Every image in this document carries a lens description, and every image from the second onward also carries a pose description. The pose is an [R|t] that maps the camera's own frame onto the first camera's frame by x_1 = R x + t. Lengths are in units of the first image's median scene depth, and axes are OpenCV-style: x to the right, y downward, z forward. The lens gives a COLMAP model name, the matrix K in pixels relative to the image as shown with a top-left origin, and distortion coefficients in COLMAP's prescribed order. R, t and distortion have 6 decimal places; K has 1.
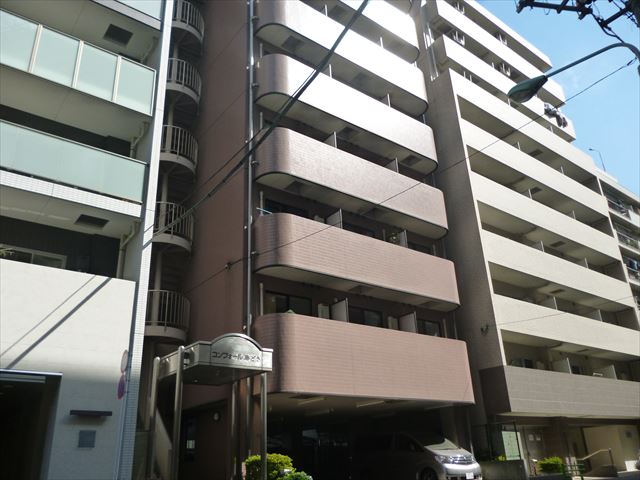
lens RADIAL K [[530.8, 0, 320.0], [0, 530.8, 240.0], [0, 0, 1]] dist [-0.026122, -0.002218]
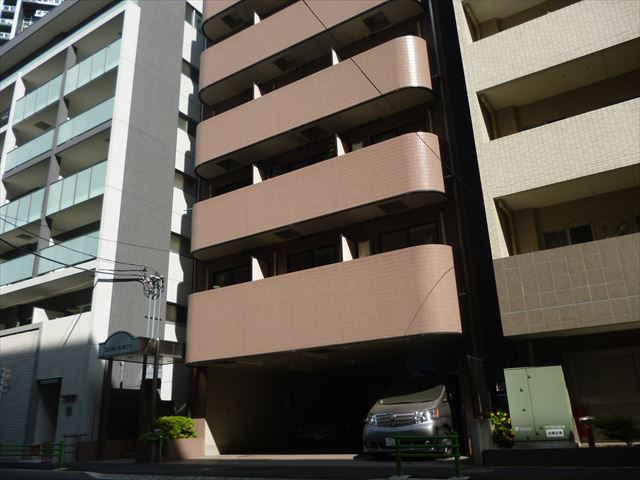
lens RADIAL K [[530.8, 0, 320.0], [0, 530.8, 240.0], [0, 0, 1]] dist [-0.026122, -0.002218]
pose [[0.340927, -0.280613, -0.897232, 0.886763], [0.393645, 0.909323, -0.134819, 0.240830], [0.853705, -0.307227, 0.420475, 0.651281]]
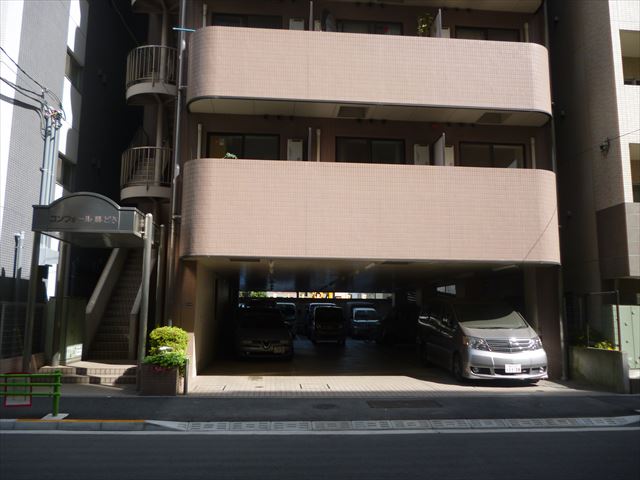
lens RADIAL K [[530.8, 0, 320.0], [0, 530.8, 240.0], [0, 0, 1]] dist [-0.026122, -0.002218]
pose [[0.838758, -0.021458, -0.544081, 0.415844], [0.174738, 0.956980, 0.231635, 0.083198], [0.515704, -0.289358, 0.806425, 0.345247]]
